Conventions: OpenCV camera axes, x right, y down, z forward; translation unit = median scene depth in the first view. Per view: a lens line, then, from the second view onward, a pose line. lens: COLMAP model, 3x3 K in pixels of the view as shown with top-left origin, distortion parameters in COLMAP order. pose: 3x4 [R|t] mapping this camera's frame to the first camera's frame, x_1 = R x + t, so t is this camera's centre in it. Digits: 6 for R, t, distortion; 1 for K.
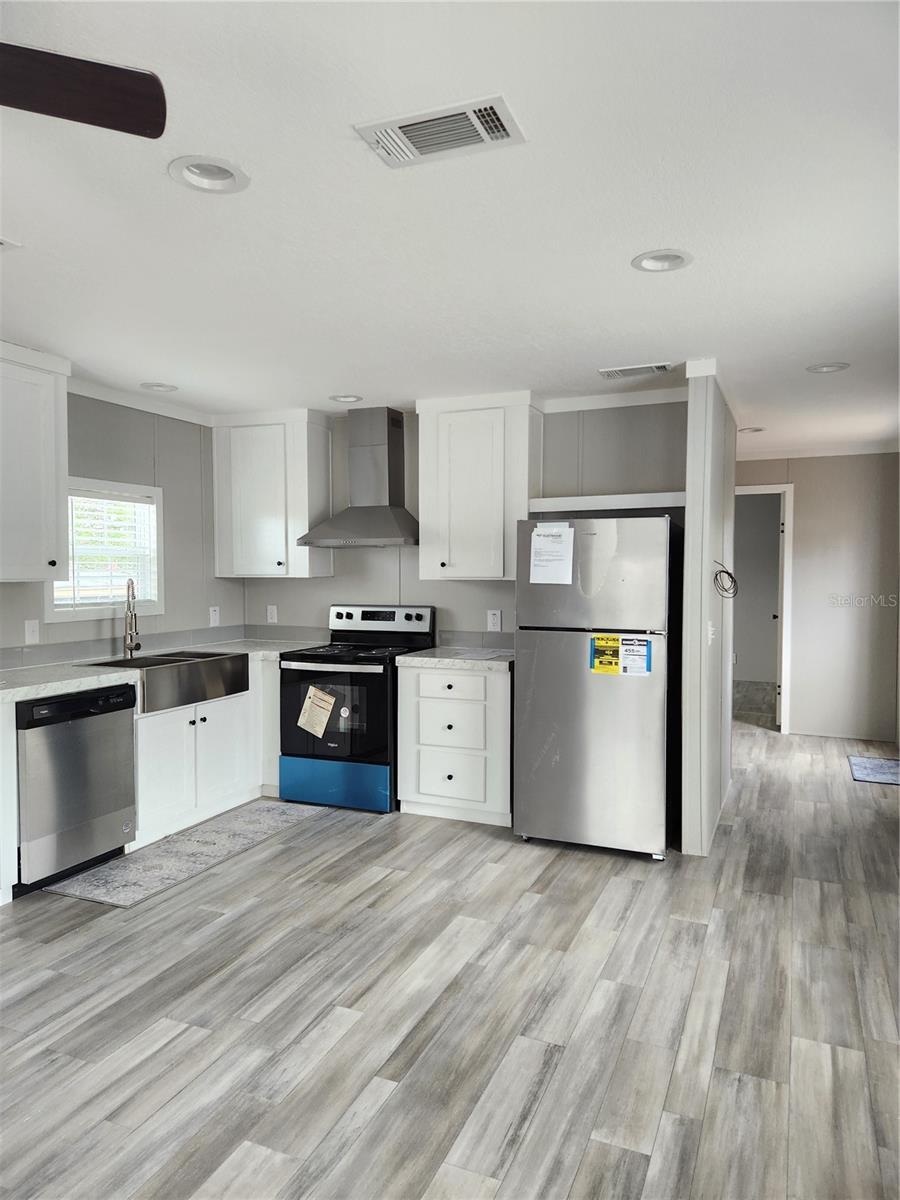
lens RADIAL K [[839.2, 0, 443.4], [0, 839.2, 602.5], [0, 0, 1]] dist [0.044517, -0.005241]
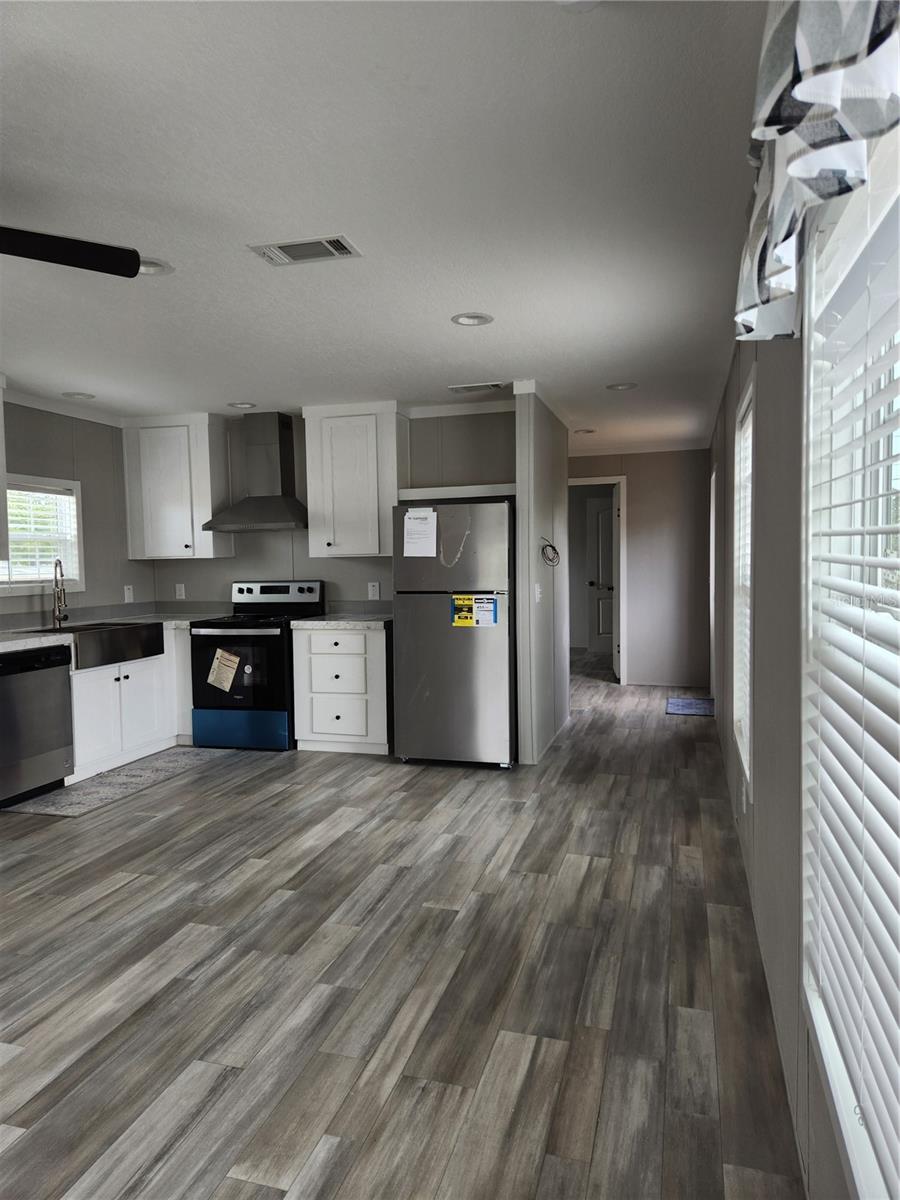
lens RADIAL K [[839.2, 0, 443.4], [0, 839.2, 602.5], [0, 0, 1]] dist [0.044517, -0.005241]
pose [[0.992704, -0.023200, 0.118321, 0.022727], [0.021963, 0.999690, 0.011746, 0.034135], [-0.118557, -0.009062, 0.992906, -0.266535]]
